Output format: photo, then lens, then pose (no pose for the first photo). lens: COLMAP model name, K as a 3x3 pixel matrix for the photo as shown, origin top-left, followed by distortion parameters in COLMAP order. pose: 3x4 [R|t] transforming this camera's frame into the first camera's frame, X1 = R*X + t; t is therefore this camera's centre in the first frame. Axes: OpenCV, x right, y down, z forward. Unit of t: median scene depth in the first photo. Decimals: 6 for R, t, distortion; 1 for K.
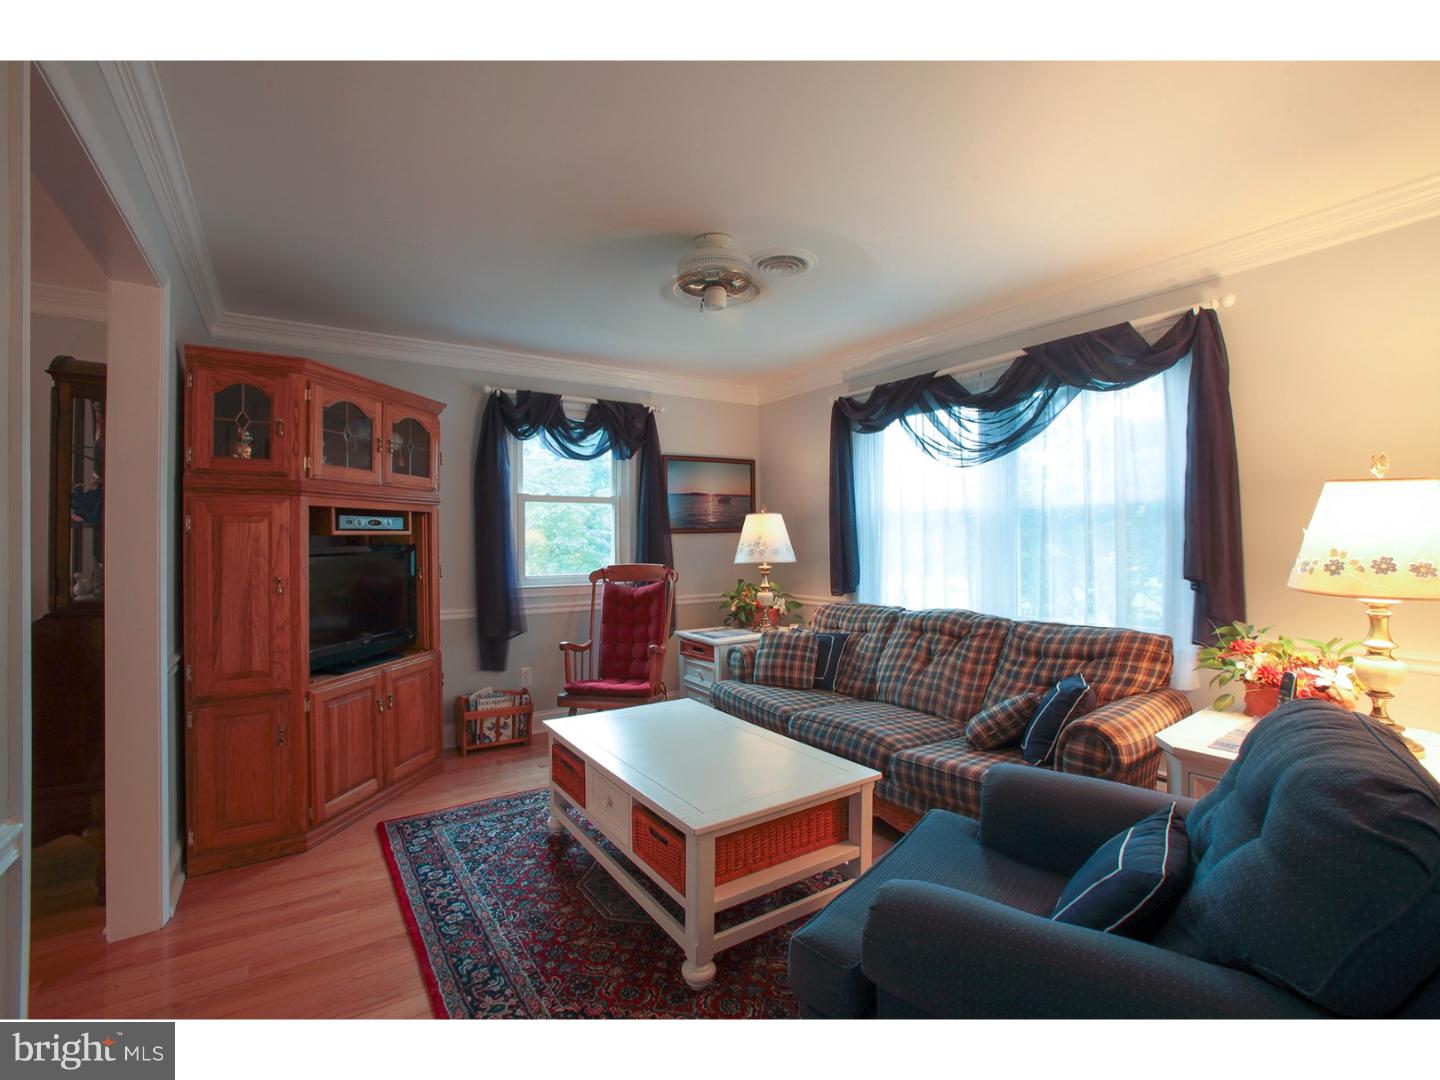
lens RADIAL K [[640.6, 0, 729.8], [0, 640.6, 541.7], [0, 0, 1]] dist [-0.038922, 0.001687]
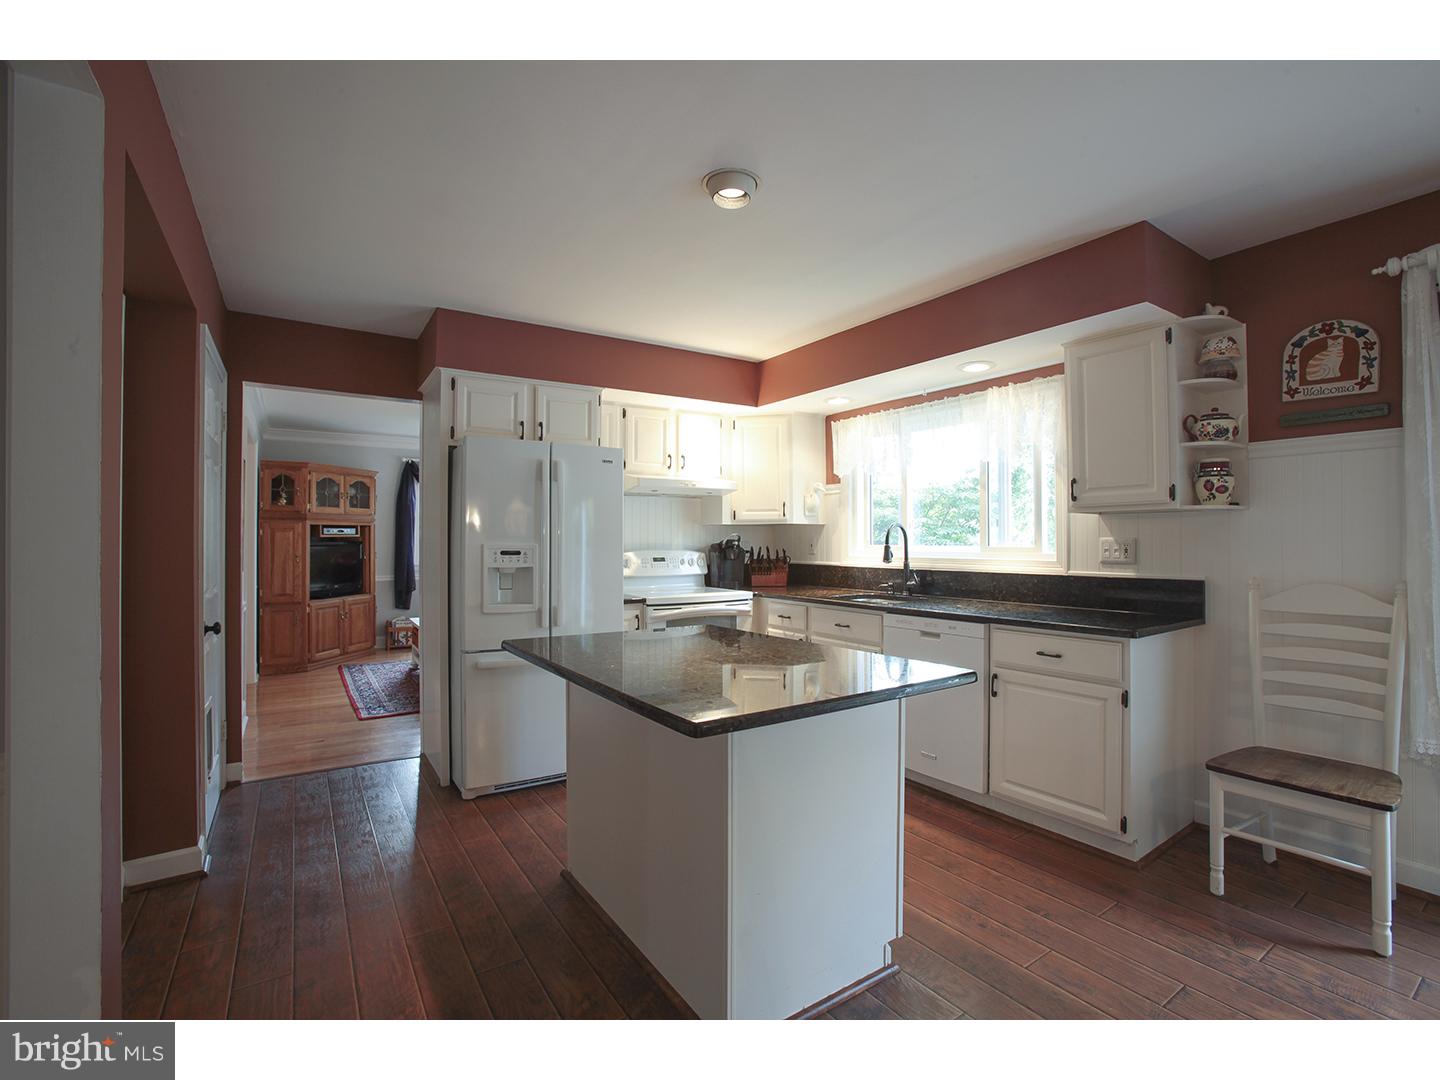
lens RADIAL K [[640.6, 0, 723.8], [0, 640.6, 543.4], [0, 0, 1]] dist [-0.038922, 0.001687]
pose [[0.999900, 0.006292, -0.012672, 0.845373], [-0.006271, 0.999979, 0.001663, -0.000449], [0.012682, -0.001583, 0.999918, -1.242747]]
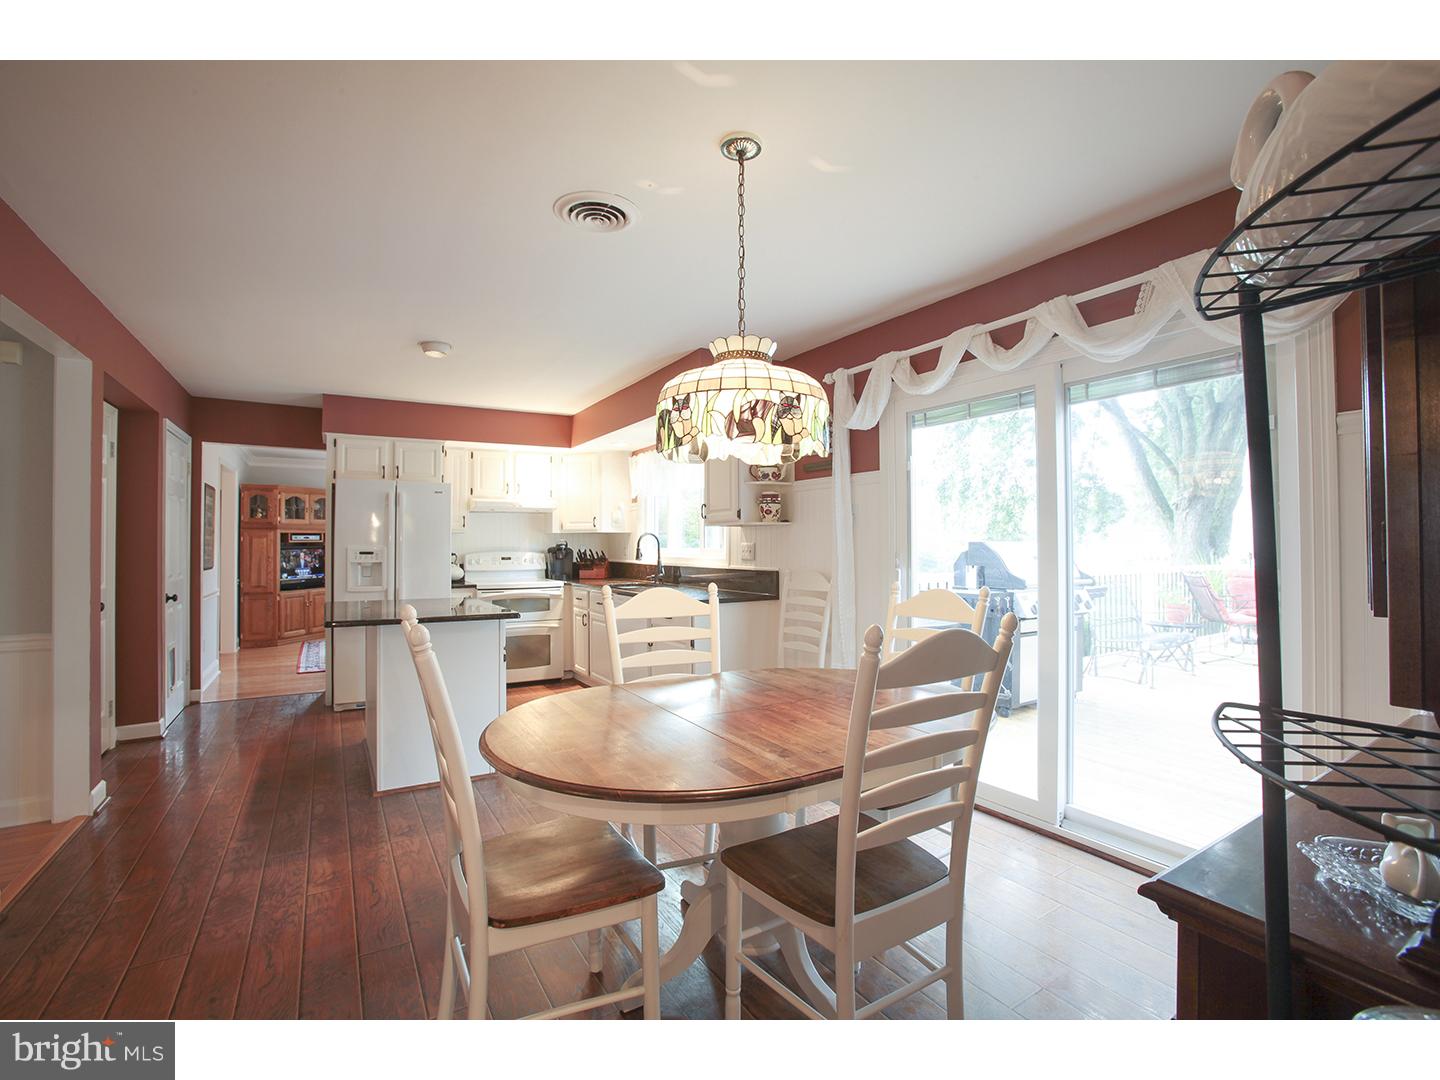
lens RADIAL K [[640.6, 0, 719.2], [0, 640.6, 542.0], [0, 0, 1]] dist [-0.038922, 0.001687]
pose [[0.998455, 0.003720, -0.055443, 1.519508], [-0.004004, 0.999979, -0.005016, -0.005505], [0.055423, 0.005231, 0.998449, -1.797493]]
